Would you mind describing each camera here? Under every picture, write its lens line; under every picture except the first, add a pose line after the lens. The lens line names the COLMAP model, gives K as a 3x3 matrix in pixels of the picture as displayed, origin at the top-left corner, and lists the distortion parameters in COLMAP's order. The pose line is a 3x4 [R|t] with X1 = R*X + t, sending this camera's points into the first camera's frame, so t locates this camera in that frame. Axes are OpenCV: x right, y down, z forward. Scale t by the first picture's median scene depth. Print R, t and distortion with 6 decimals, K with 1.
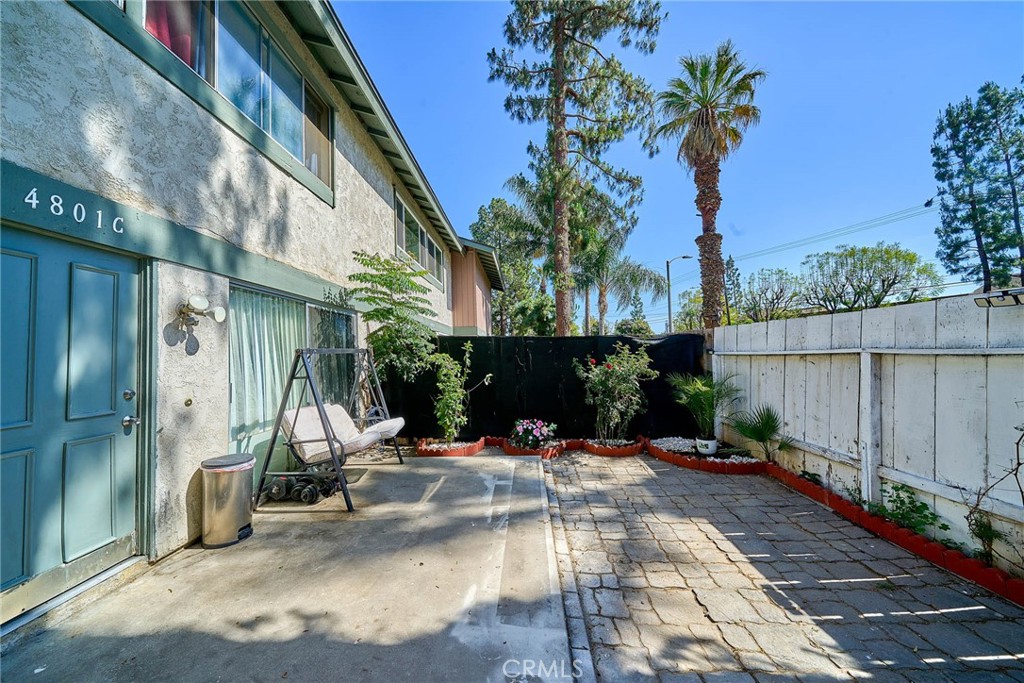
lens RADIAL K [[348.5, 0, 510.8], [0, 348.5, 335.0], [0, 0, 1]] dist [-0.000446, -0.000133]
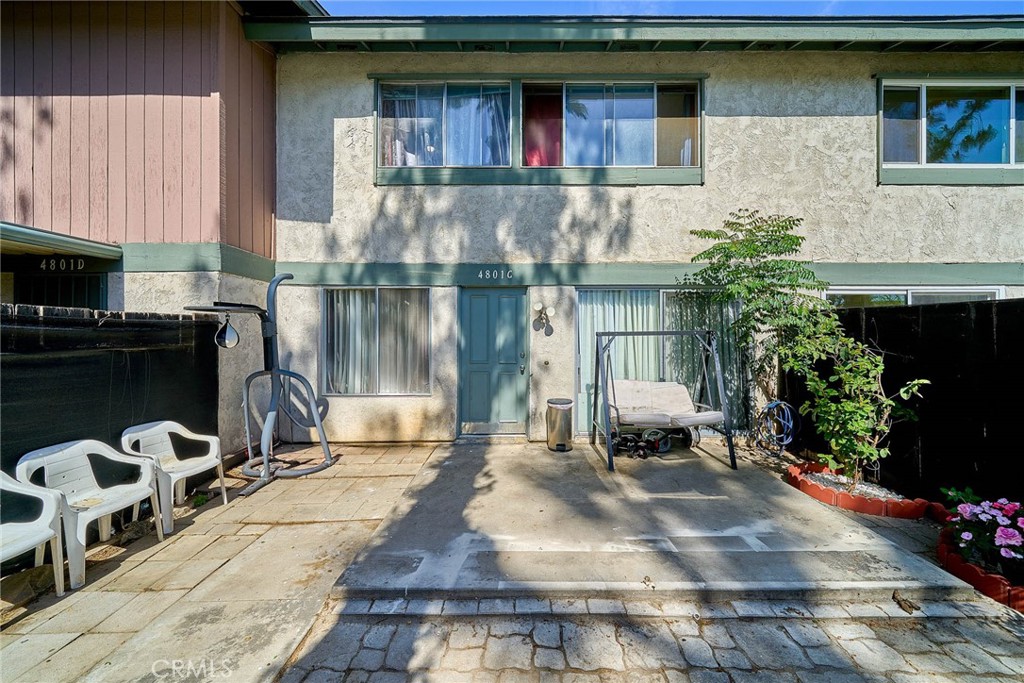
lens RADIAL K [[351.5, 0, 514.6], [0, 351.5, 334.2], [0, 0, 1]] dist [-0.000652, 0.000309]
pose [[0.028729, 0.012914, -0.999504, 0.473812], [0.054669, 0.998400, 0.014472, 0.008588], [0.998091, -0.055057, 0.027978, 0.445453]]
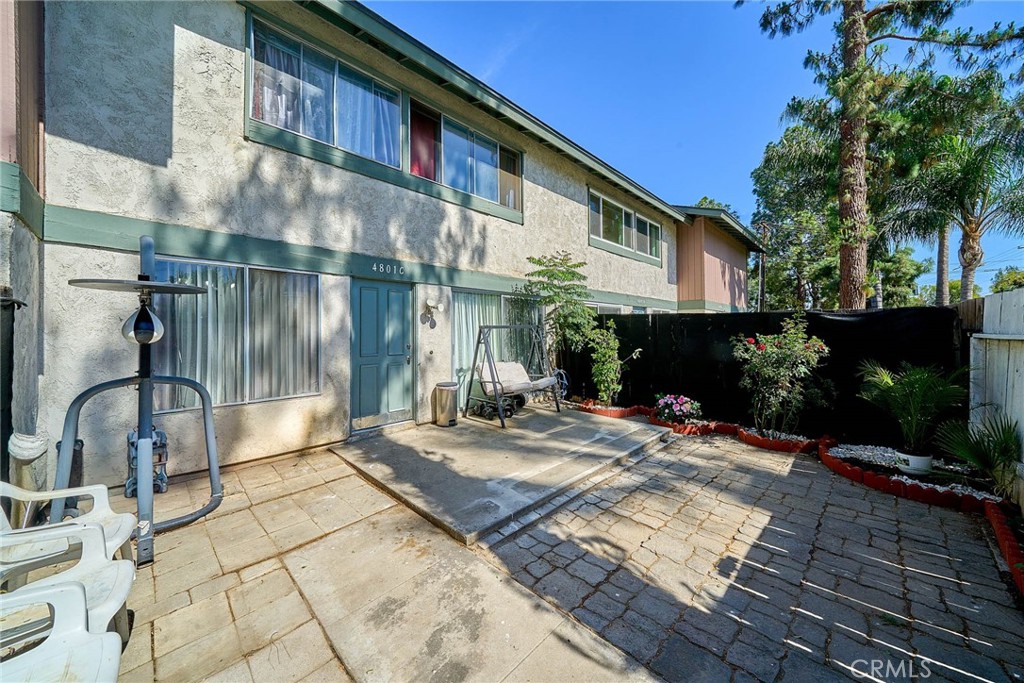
lens RADIAL K [[354.6, 0, 508.9], [0, 354.6, 320.7], [0, 0, 1]] dist [-0.000451, -0.000117]
pose [[0.728928, -0.000641, -0.684590, 0.443133], [0.024418, 0.999388, 0.025064, -0.015263], [0.684154, -0.034987, 0.728498, -0.094597]]
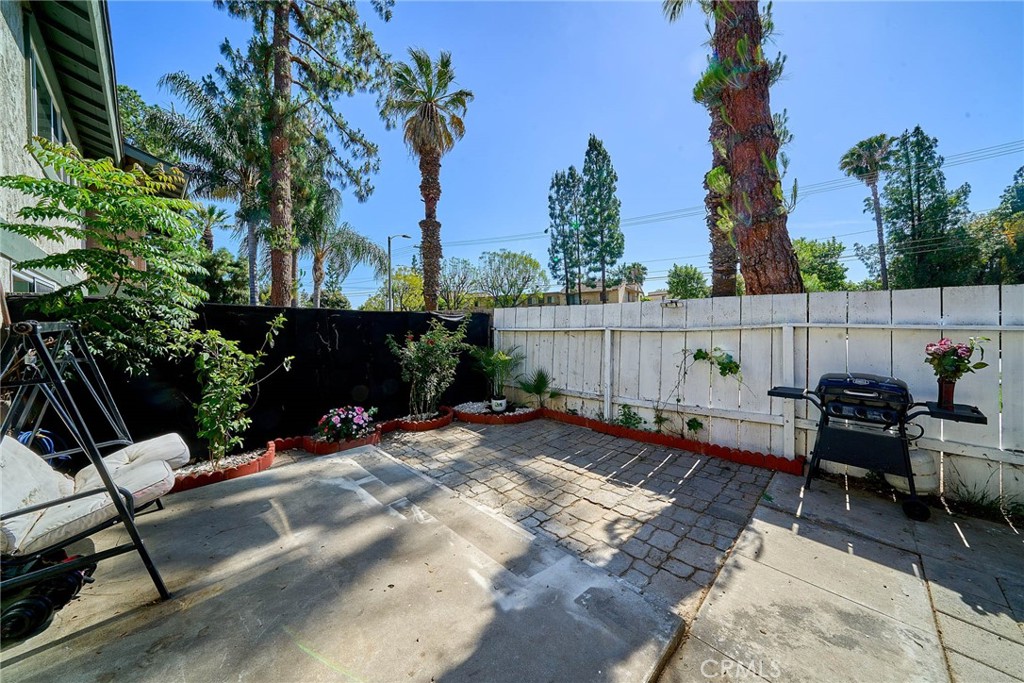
lens RADIAL K [[361.0, 0, 510.7], [0, 361.0, 318.2], [0, 0, 1]] dist [-0.000391, -0.000138]
pose [[0.675672, 0.022927, 0.736846, -0.351024], [-0.042504, 0.999065, 0.007890, 0.000726], [-0.735976, -0.036650, 0.676015, 0.114964]]
